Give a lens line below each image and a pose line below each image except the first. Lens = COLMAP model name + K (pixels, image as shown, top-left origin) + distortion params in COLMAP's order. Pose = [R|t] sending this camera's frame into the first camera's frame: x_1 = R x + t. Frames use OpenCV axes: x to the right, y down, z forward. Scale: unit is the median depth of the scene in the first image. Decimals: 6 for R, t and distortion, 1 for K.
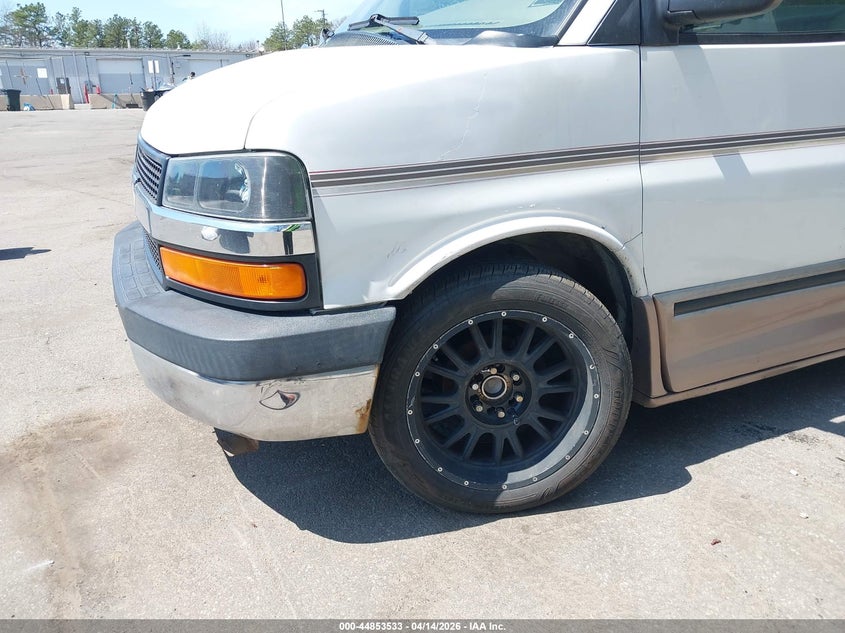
lens RADIAL K [[655.7, 0, 421.7], [0, 655.7, 317.3], [0, 0, 1]] dist [0.007219, 0.001017]
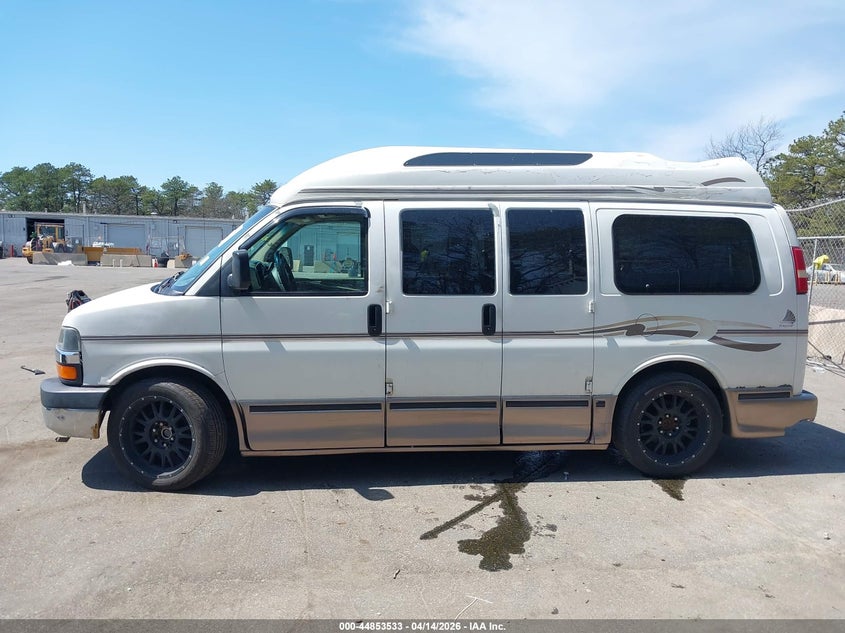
lens RADIAL K [[655.7, 0, 419.8], [0, 655.7, 319.4], [0, 0, 1]] dist [0.007219, 0.001017]
pose [[0.948587, 0.065752, -0.309613, 1.748144], [-0.139023, 0.965330, -0.220929, 0.115119], [0.284352, 0.252614, 0.924841, -1.031752]]
